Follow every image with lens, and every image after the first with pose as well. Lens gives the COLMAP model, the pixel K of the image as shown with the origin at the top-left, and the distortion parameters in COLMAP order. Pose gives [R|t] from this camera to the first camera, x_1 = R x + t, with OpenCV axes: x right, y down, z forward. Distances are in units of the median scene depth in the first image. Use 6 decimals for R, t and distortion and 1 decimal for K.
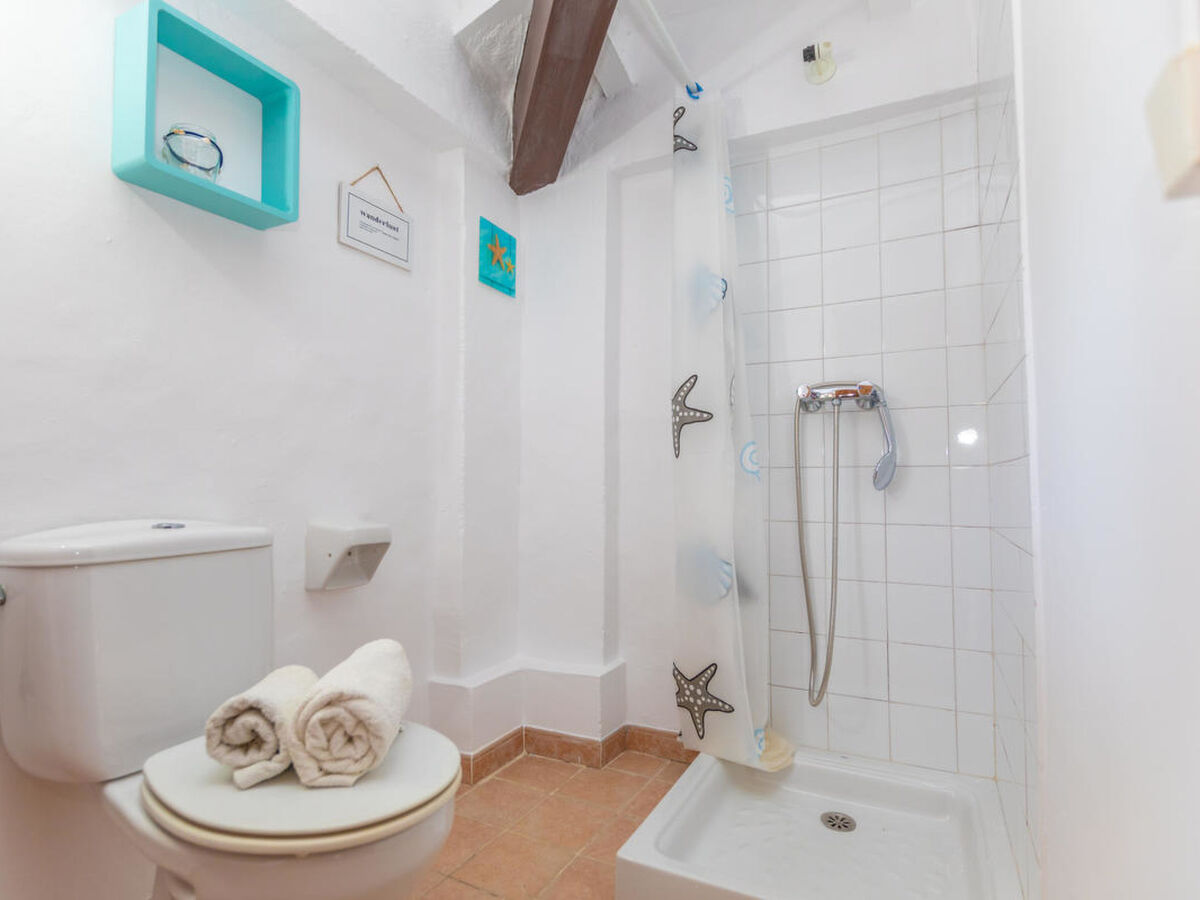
lens RADIAL K [[638.2, 0, 598.3], [0, 638.2, 443.1], [0, 0, 1]] dist [-0.002615, -0.001864]
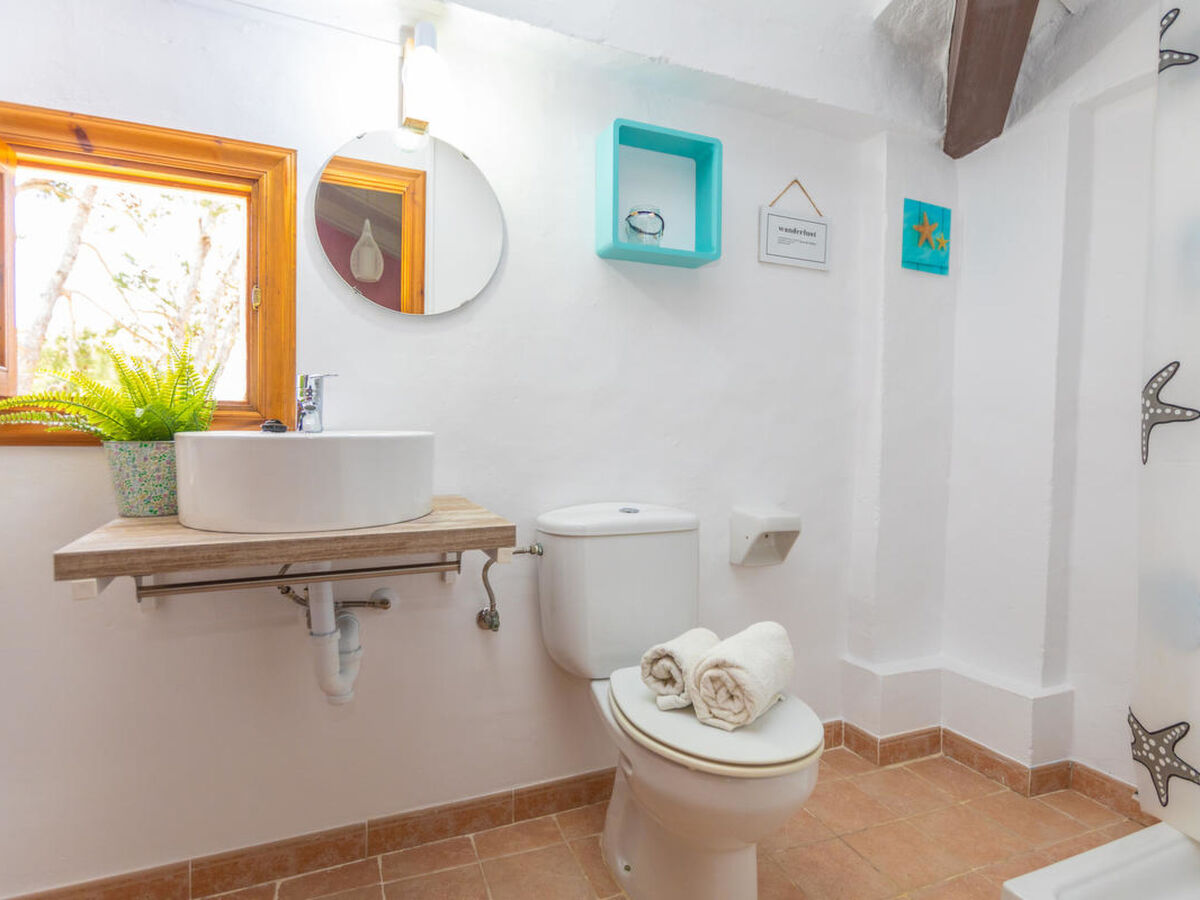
lens RADIAL K [[638.2, 0, 598.3], [0, 638.2, 443.1], [0, 0, 1]] dist [-0.002615, -0.001864]
pose [[0.770353, 0.022088, -0.637235, 0.107227], [0.017469, 0.998294, 0.055721, -0.064000], [0.637379, -0.054057, 0.768652, -0.074416]]
